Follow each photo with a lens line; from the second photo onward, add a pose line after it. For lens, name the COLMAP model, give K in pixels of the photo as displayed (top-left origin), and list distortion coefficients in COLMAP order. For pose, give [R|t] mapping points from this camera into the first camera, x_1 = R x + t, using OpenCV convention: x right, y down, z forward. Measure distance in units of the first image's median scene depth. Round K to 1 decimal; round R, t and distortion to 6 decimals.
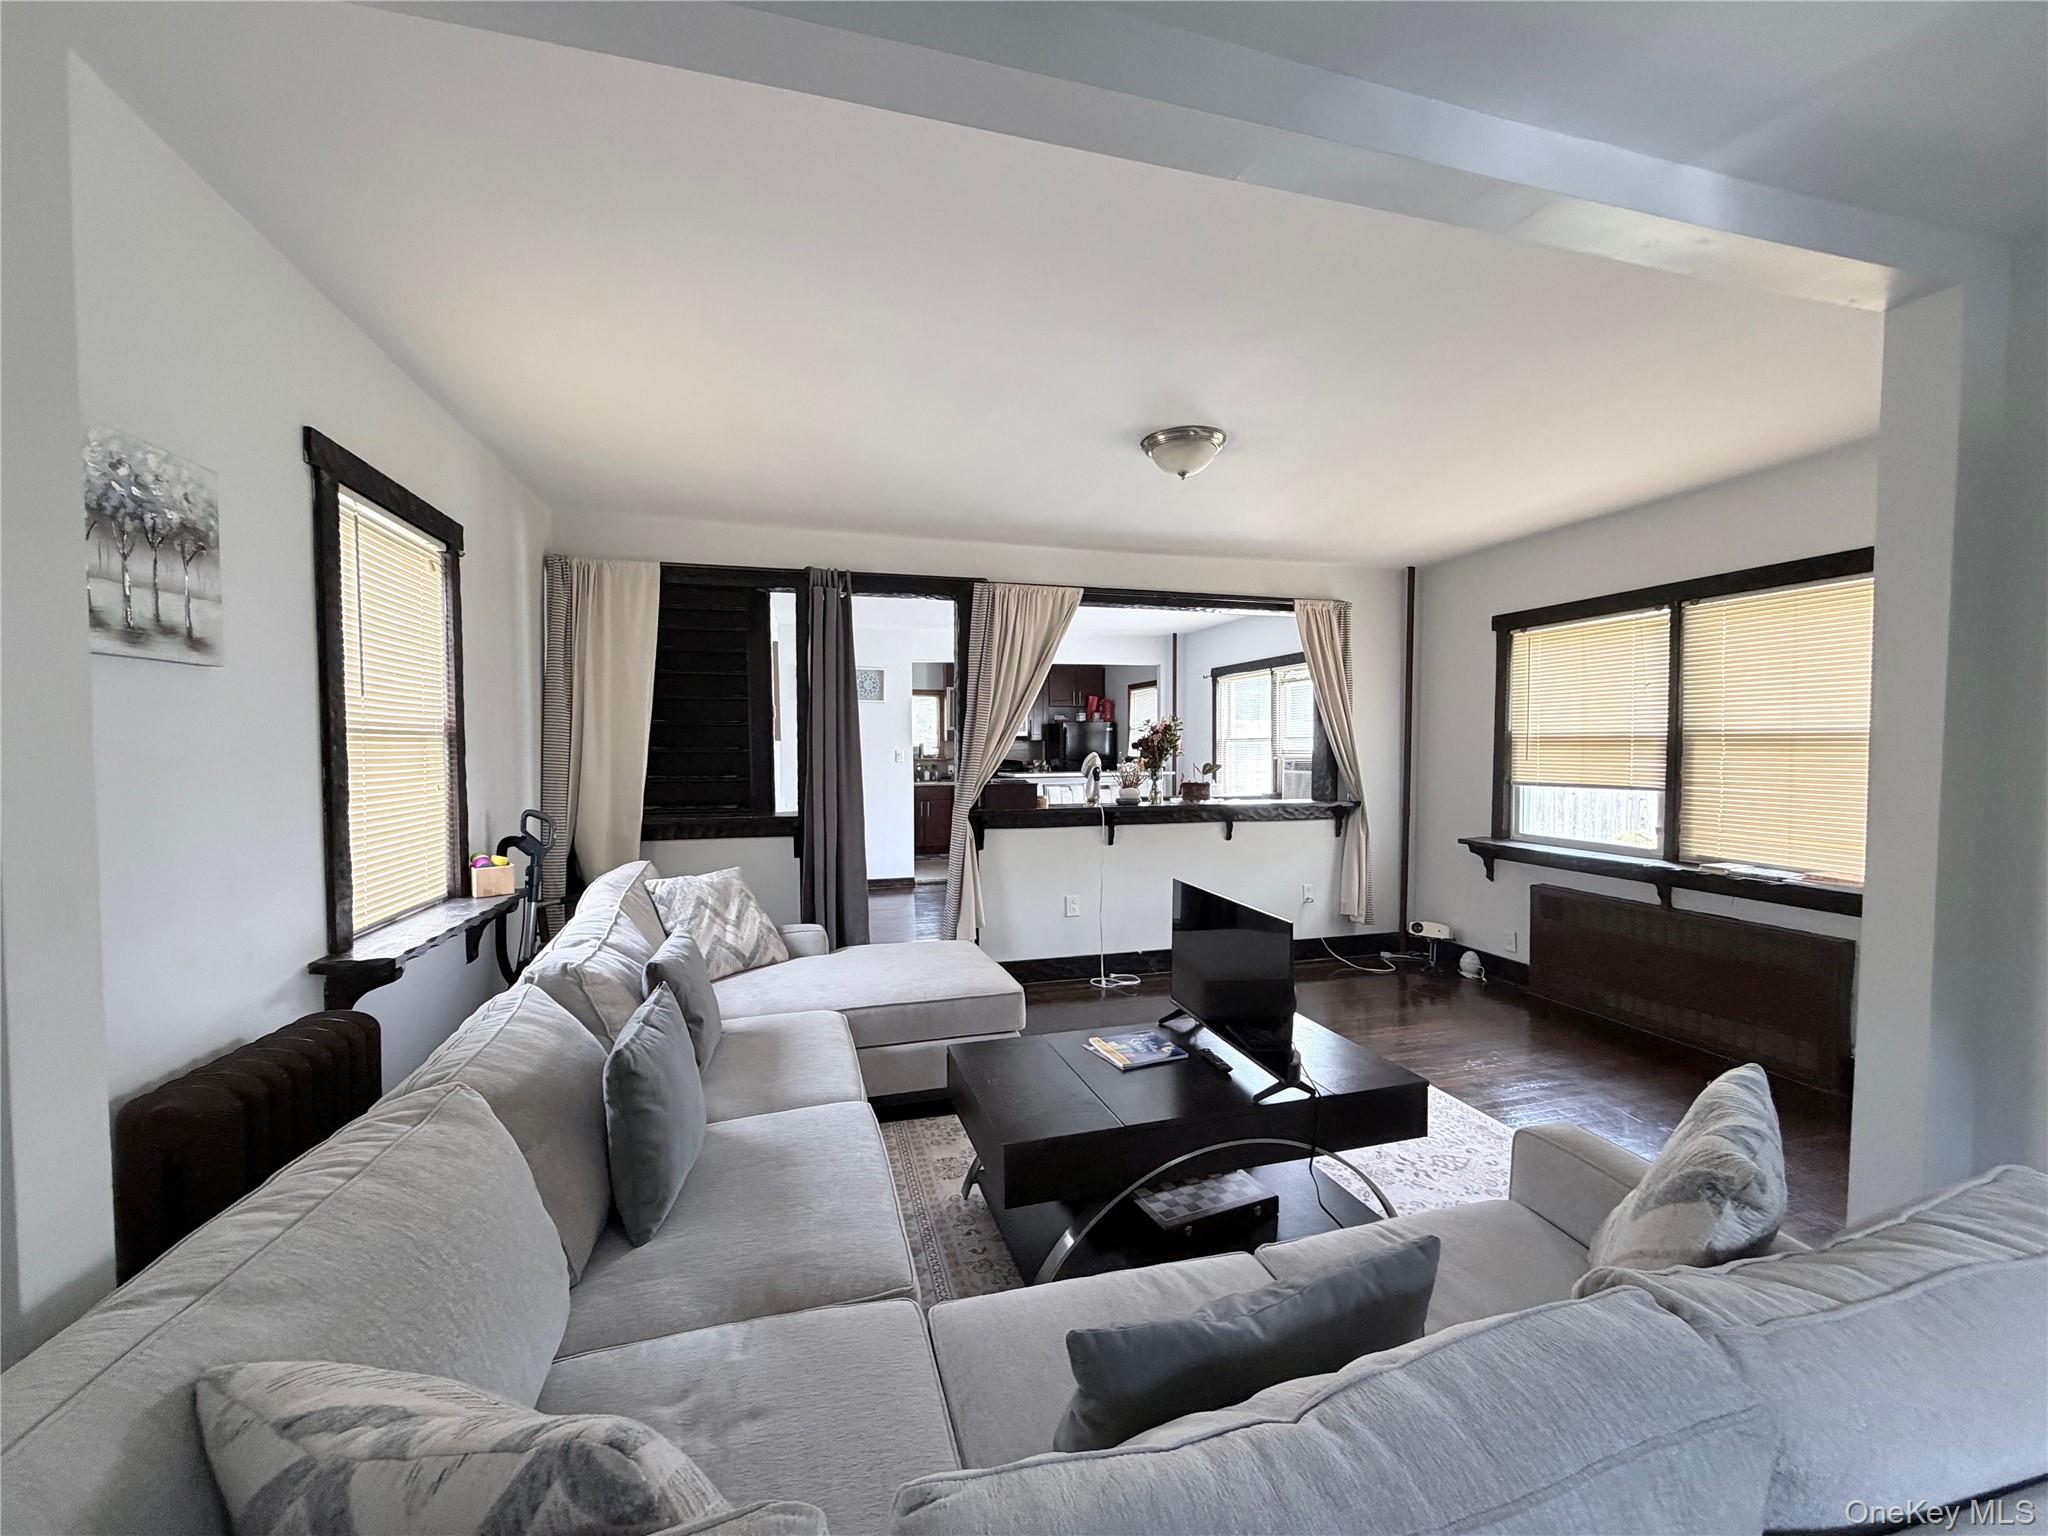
lens RADIAL K [[830.5, 0, 1029.6], [0, 830.5, 775.8], [0, 0, 1]] dist [0.004871, 0.000384]
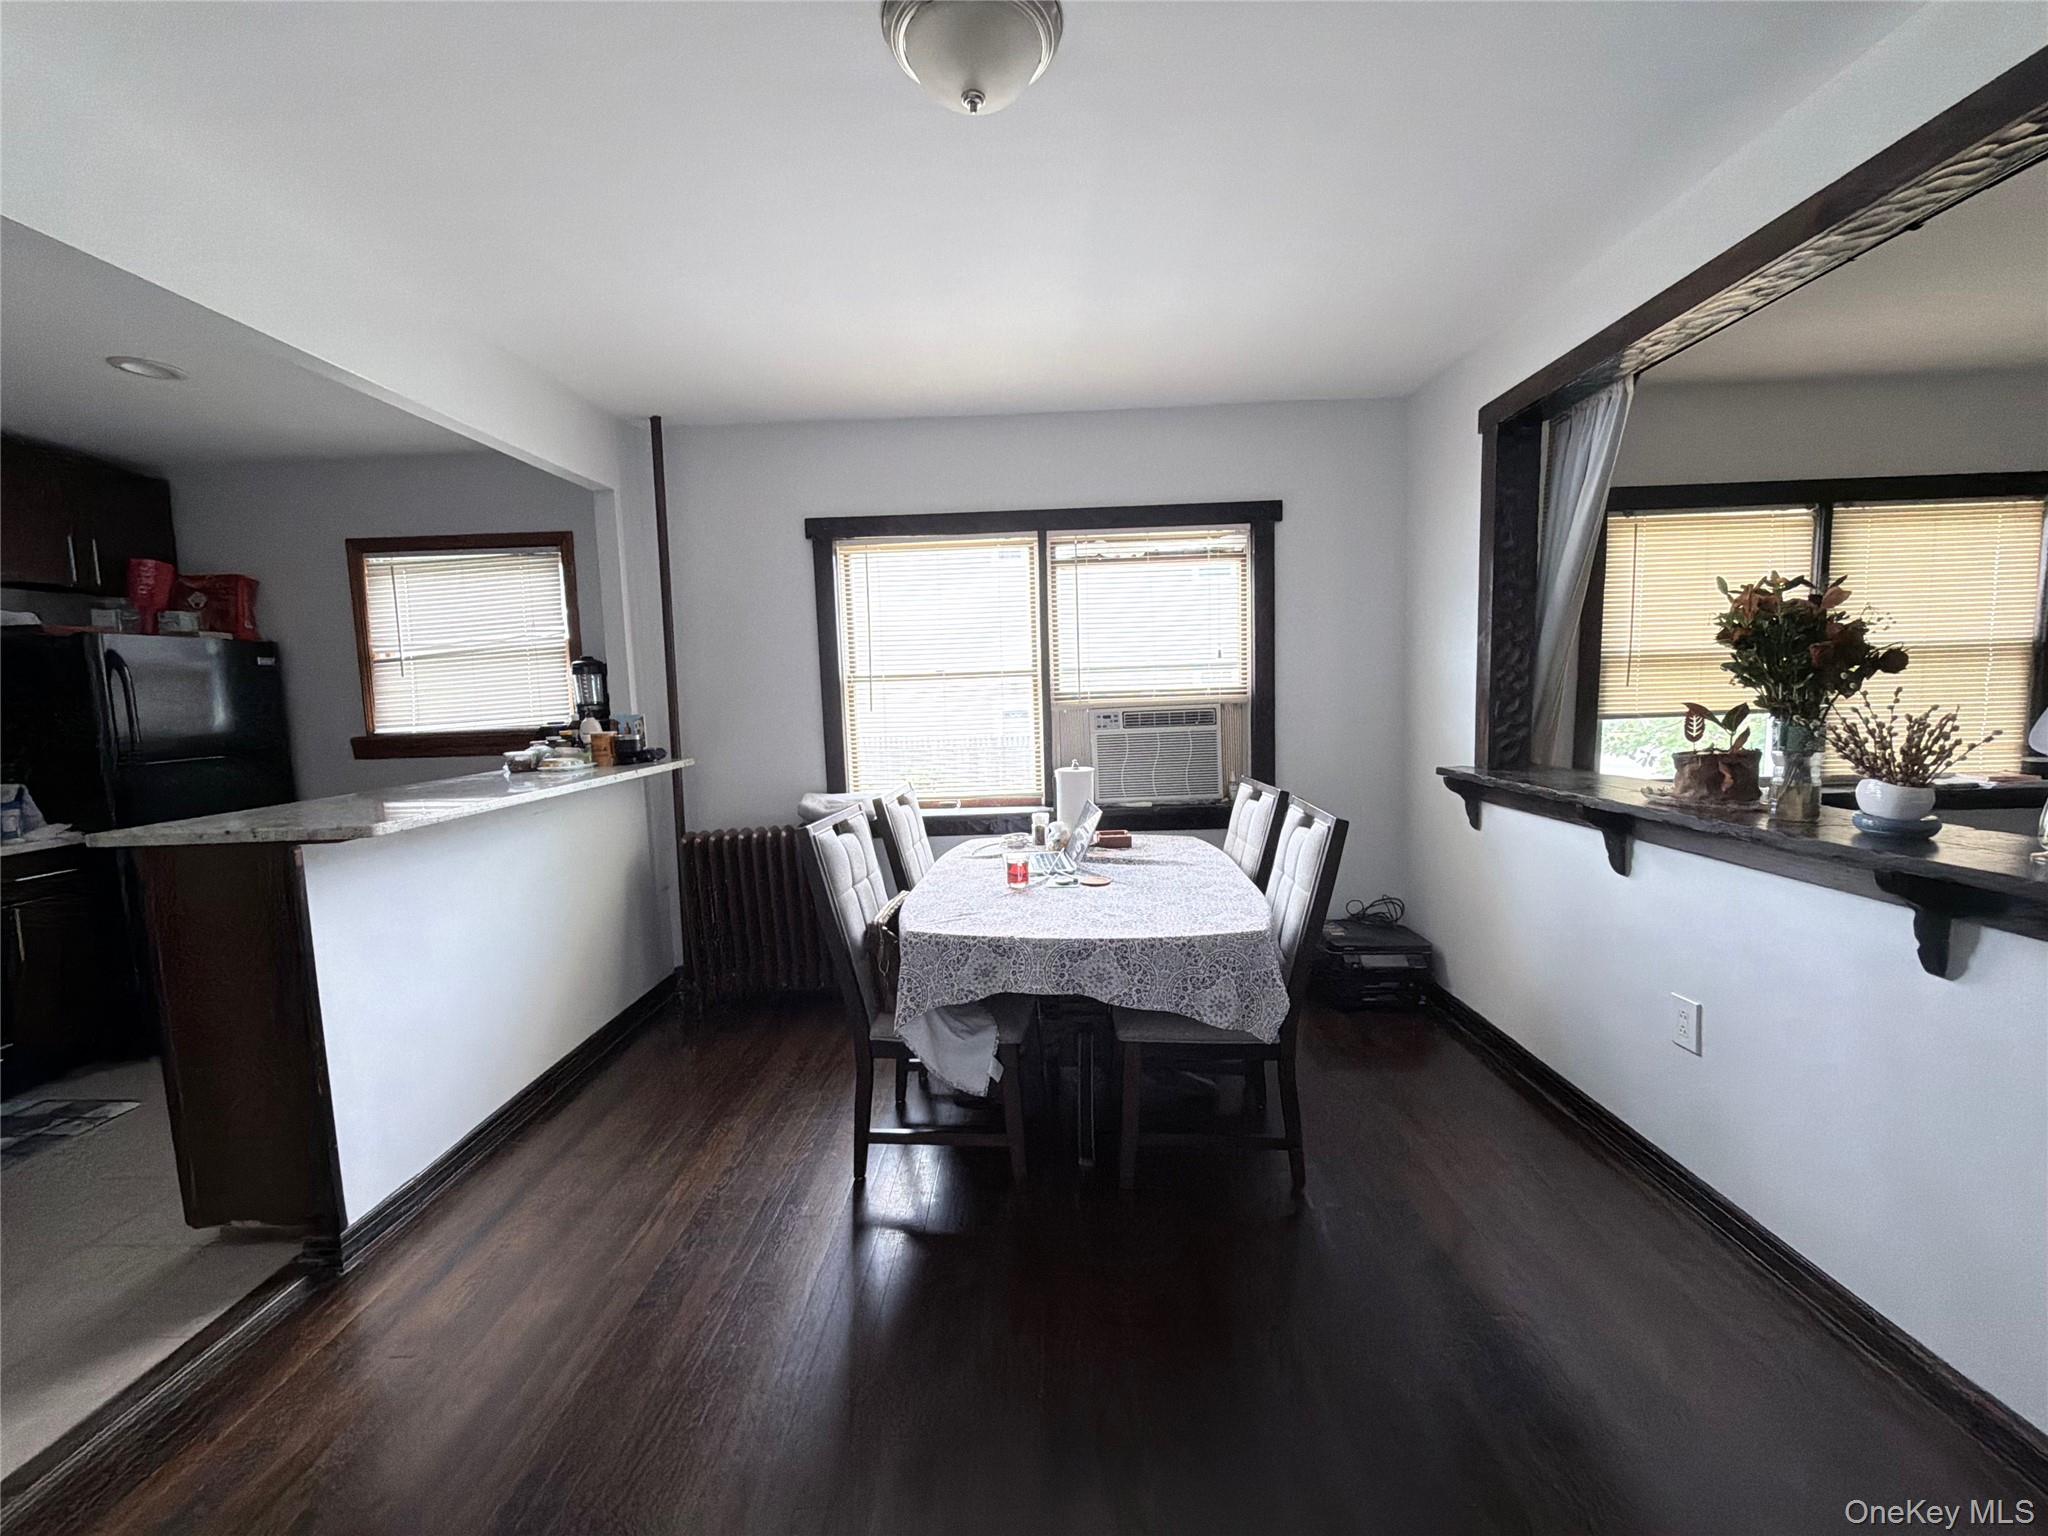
lens RADIAL K [[830.5, 0, 1024.3], [0, 830.5, 767.2], [0, 0, 1]] dist [0.004871, 0.000384]
pose [[0.305673, -0.111459, 0.945590, -0.143917], [0.057205, 0.993480, 0.098612, -0.025129], [-0.950417, 0.023949, 0.310056, 0.579356]]
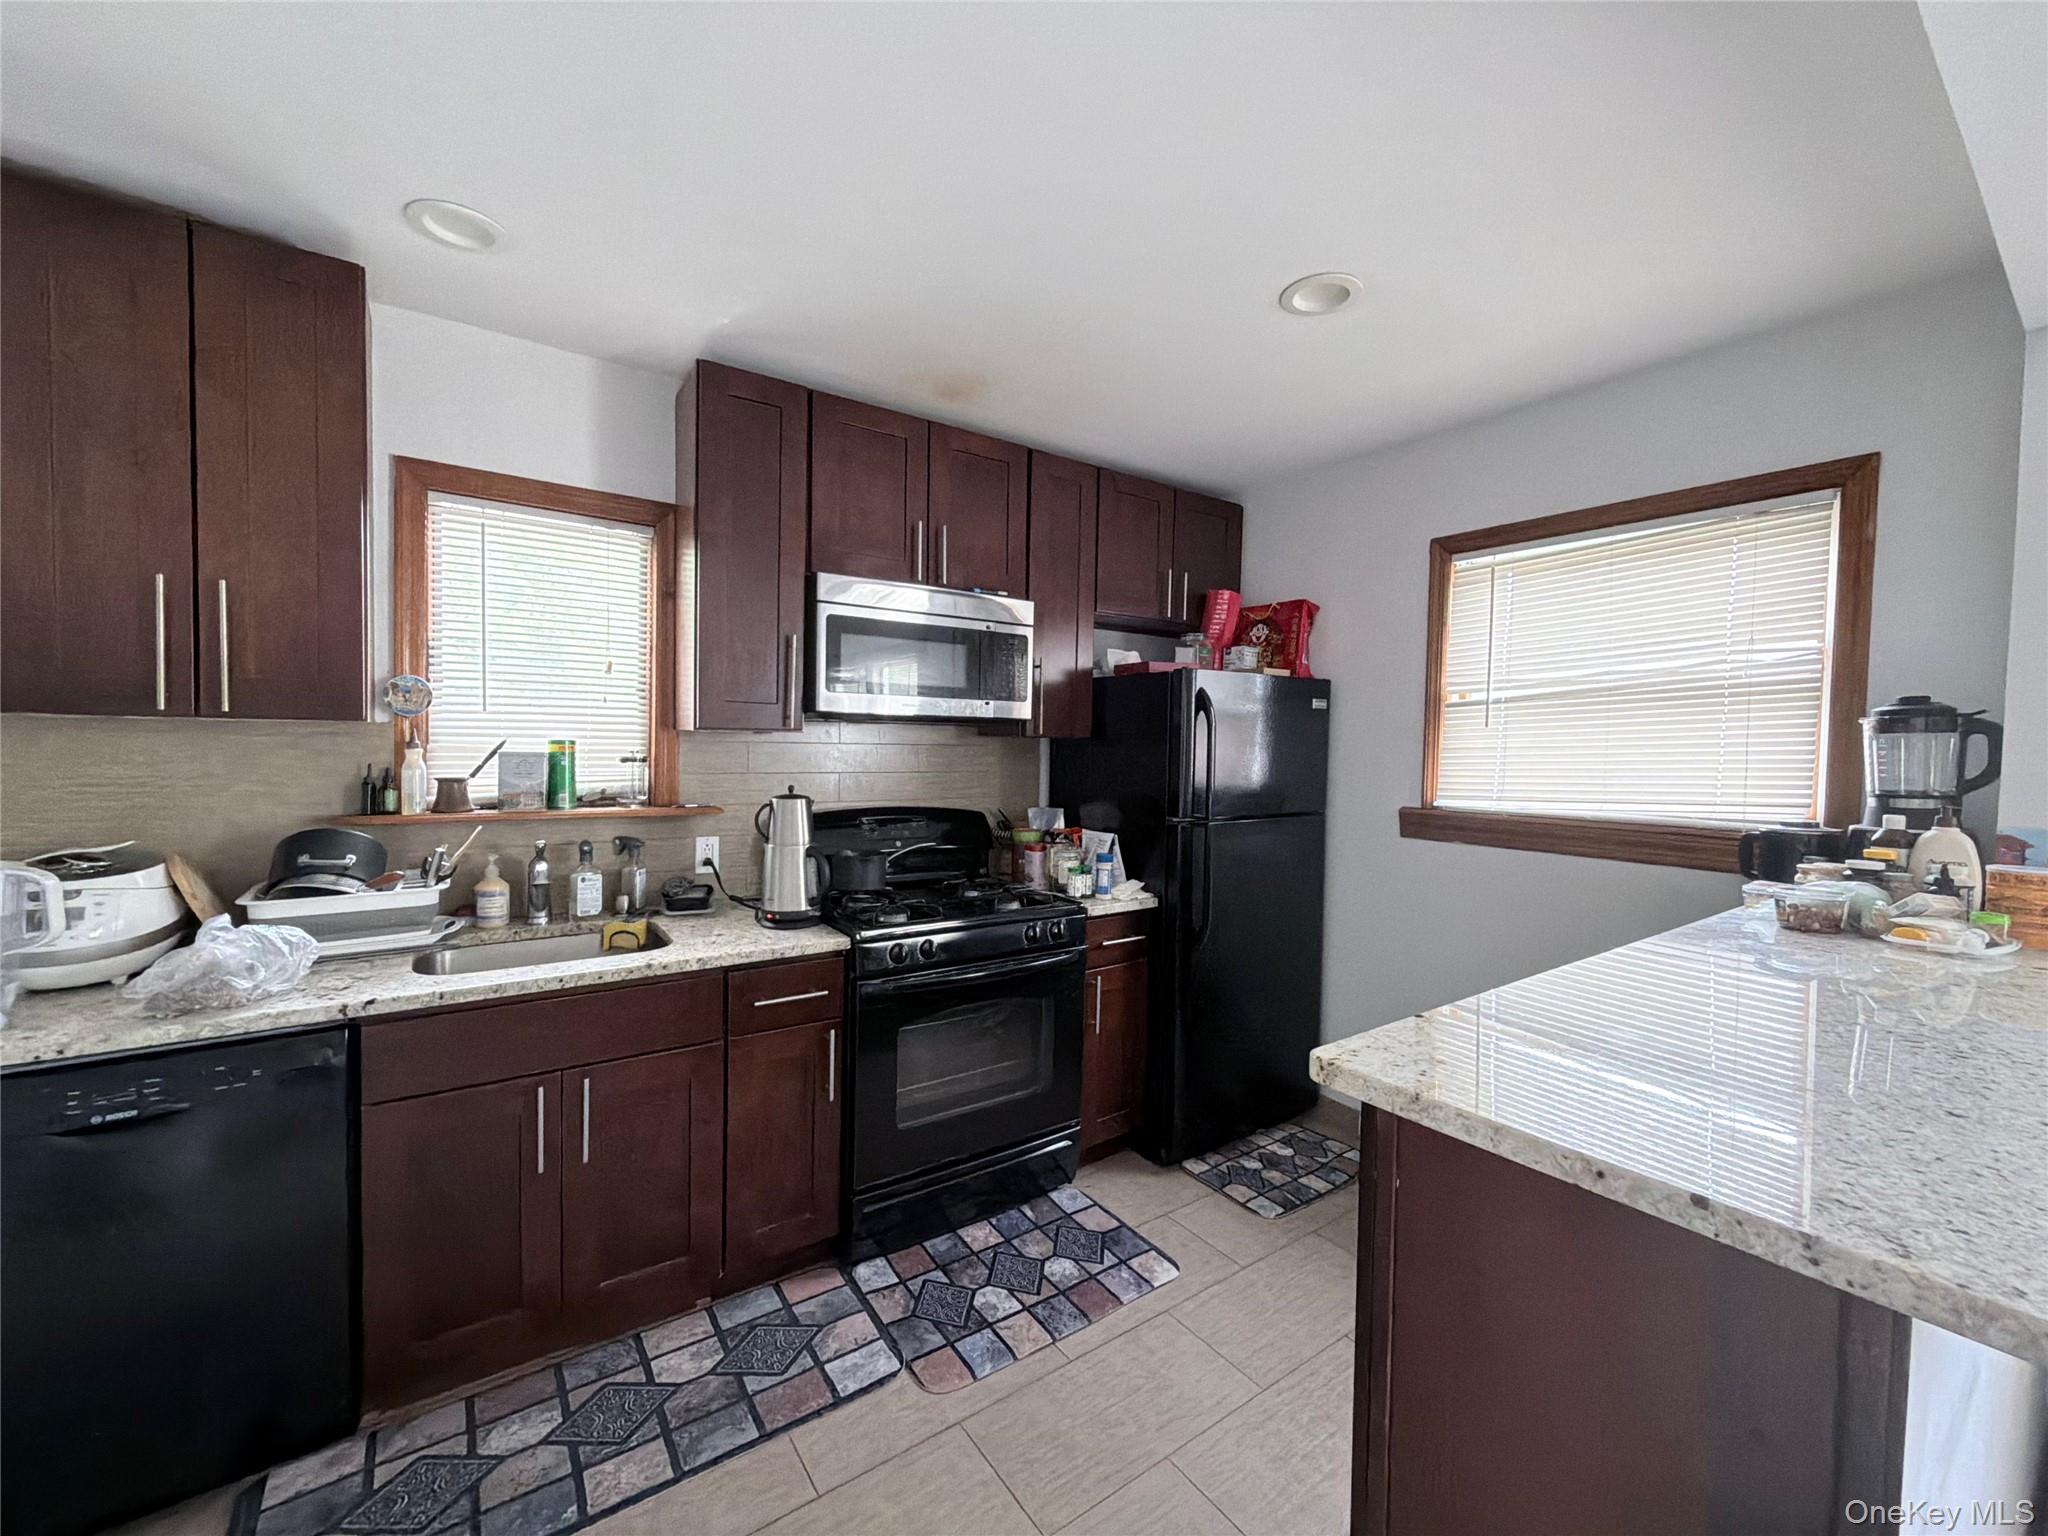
lens RADIAL K [[830.5, 0, 1028.2], [0, 830.5, 757.2], [0, 0, 1]] dist [0.004871, 0.000384]
pose [[0.941226, 0.000393, 0.337778, -0.090344], [-0.000237, 1.000000, -0.000503, -0.035206], [-0.337778, 0.000394, 0.941226, 0.765043]]
